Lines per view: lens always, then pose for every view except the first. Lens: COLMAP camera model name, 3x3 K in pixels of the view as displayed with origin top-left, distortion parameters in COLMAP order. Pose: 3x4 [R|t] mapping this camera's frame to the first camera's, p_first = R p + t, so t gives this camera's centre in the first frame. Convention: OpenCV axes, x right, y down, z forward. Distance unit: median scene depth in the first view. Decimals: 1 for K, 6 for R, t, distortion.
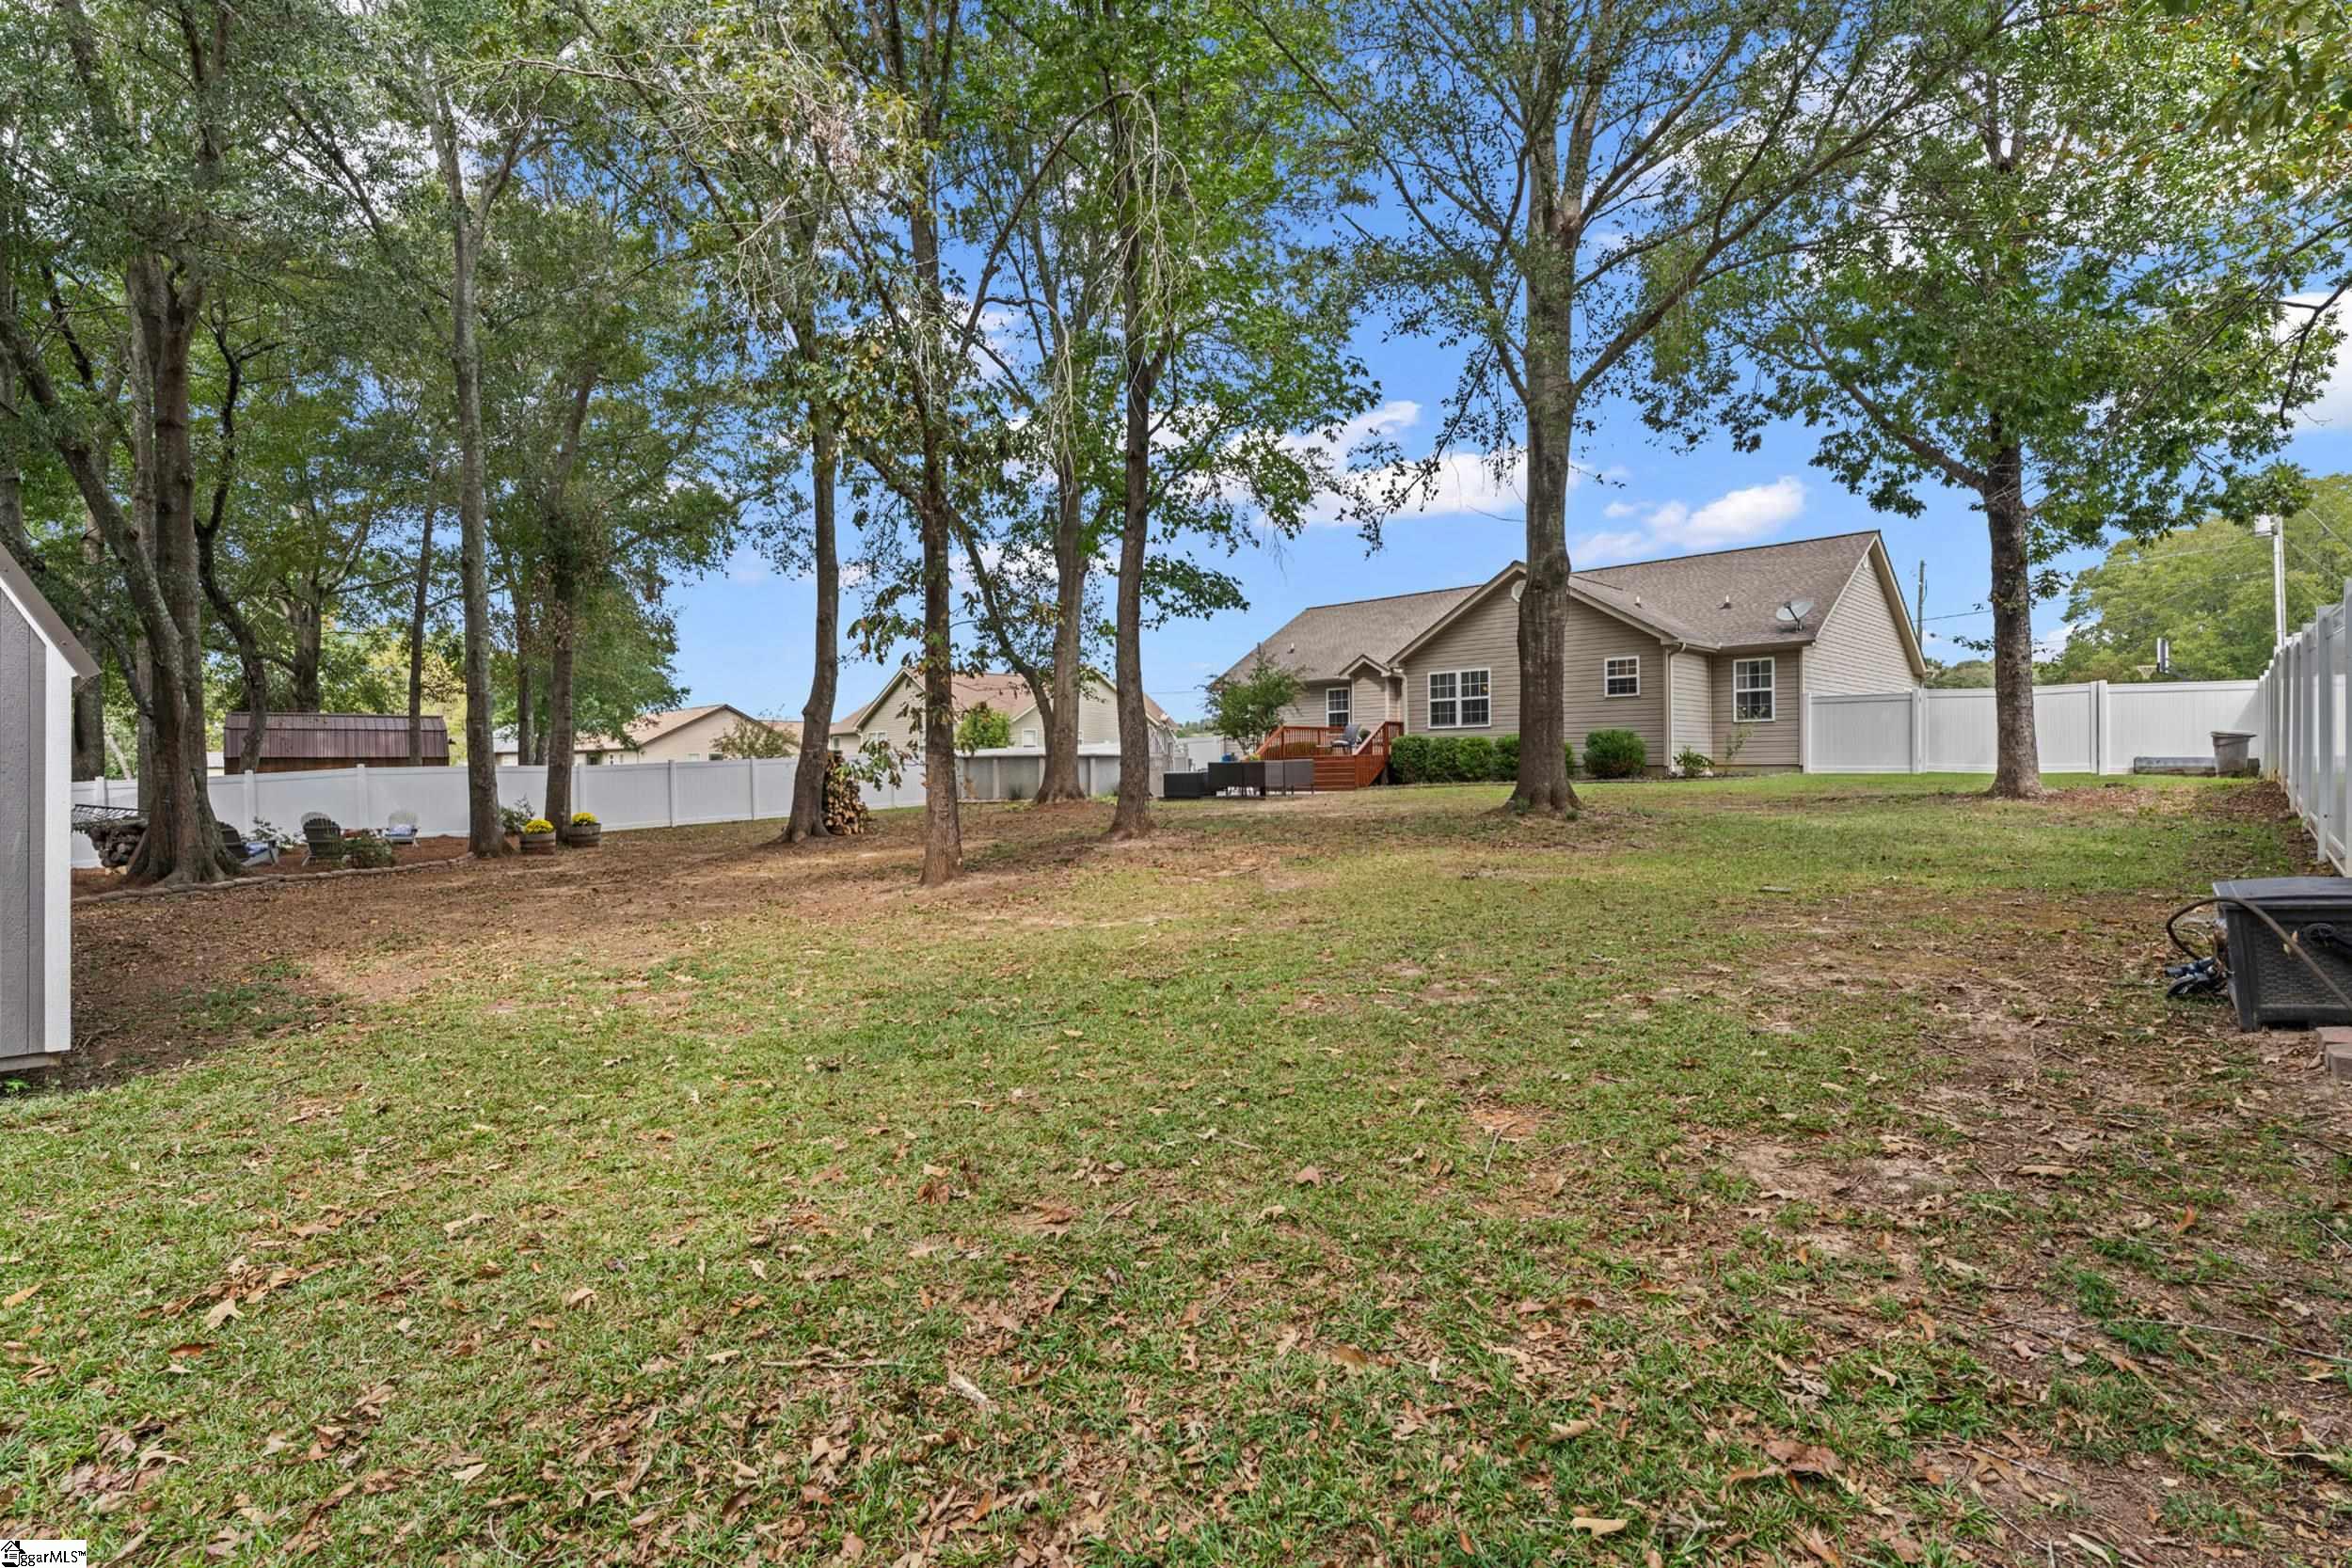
lens RADIAL K [[1108.7, 0, 1176.0], [0, 1108.7, 781.6], [0, 0, 1]] dist [0.009750, 0.000200]
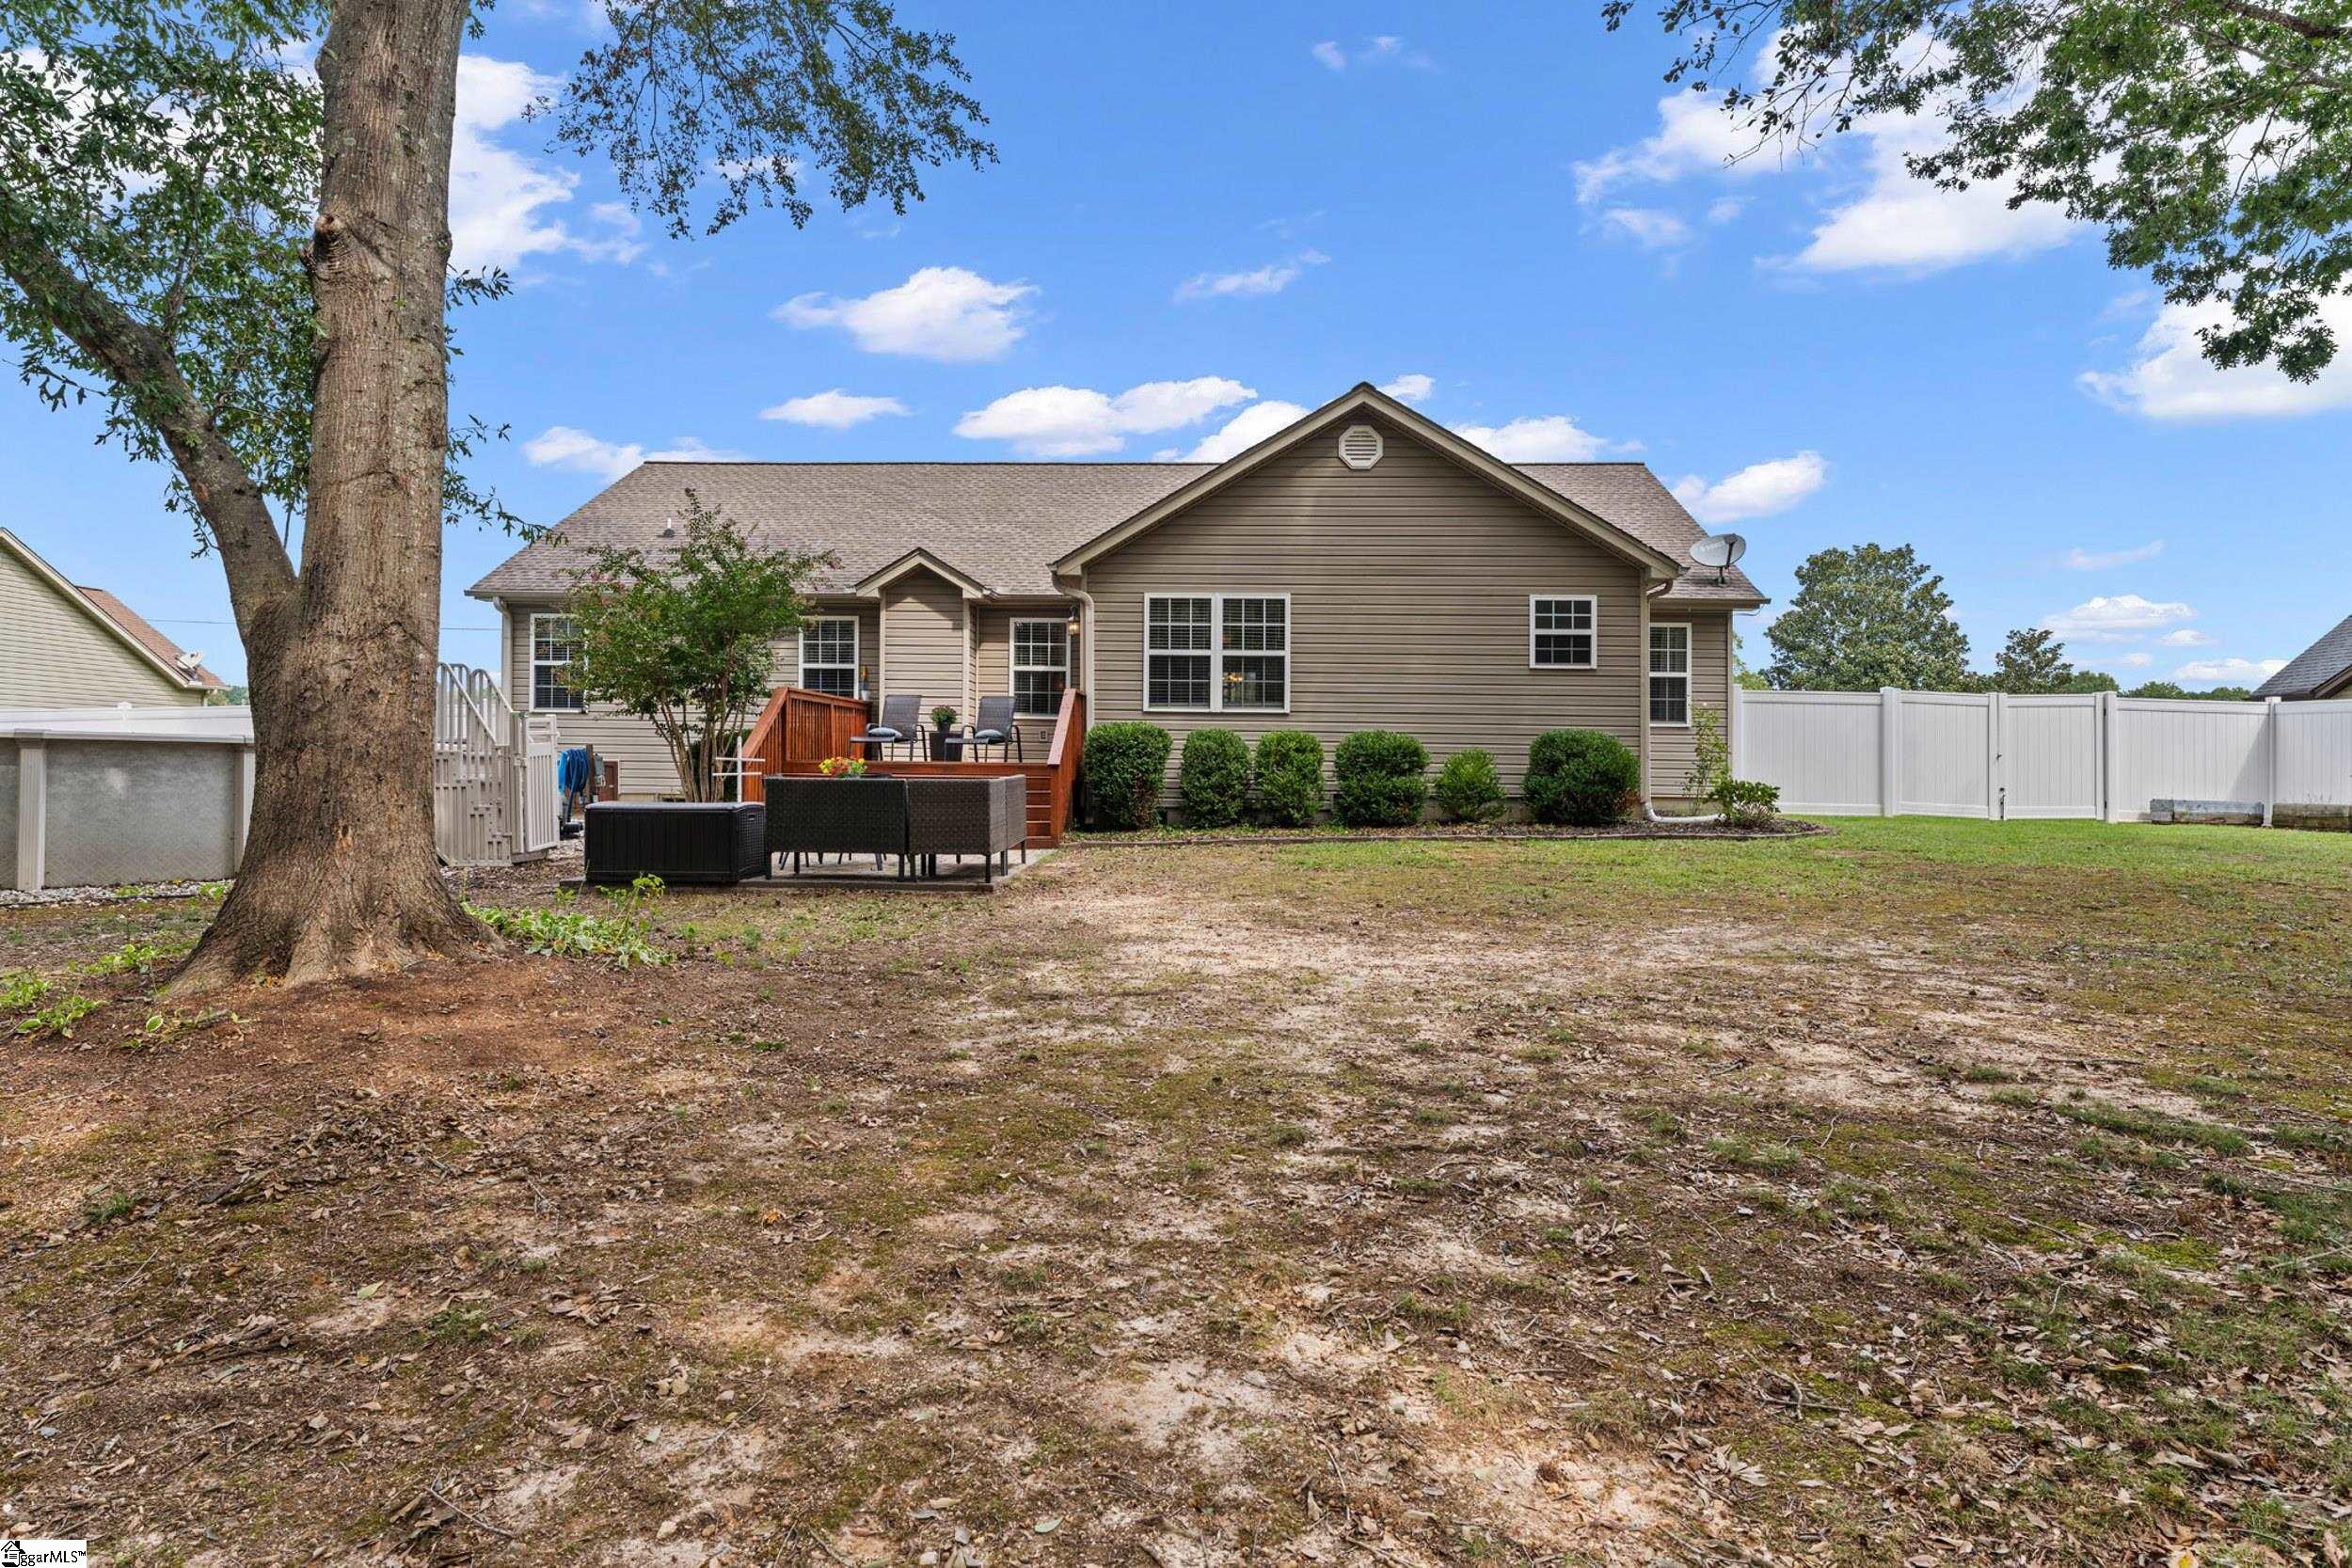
lens RADIAL K [[1288.2, 0, 1184.1], [0, 1288.2, 767.8], [0, 0, 1]] dist [-0.003357, 0.000003]
pose [[0.749635, 0.021219, 0.661511, -0.128039], [-0.013574, 0.999769, -0.016687, -0.015110], [-0.661712, 0.003530, 0.749749, 0.600163]]
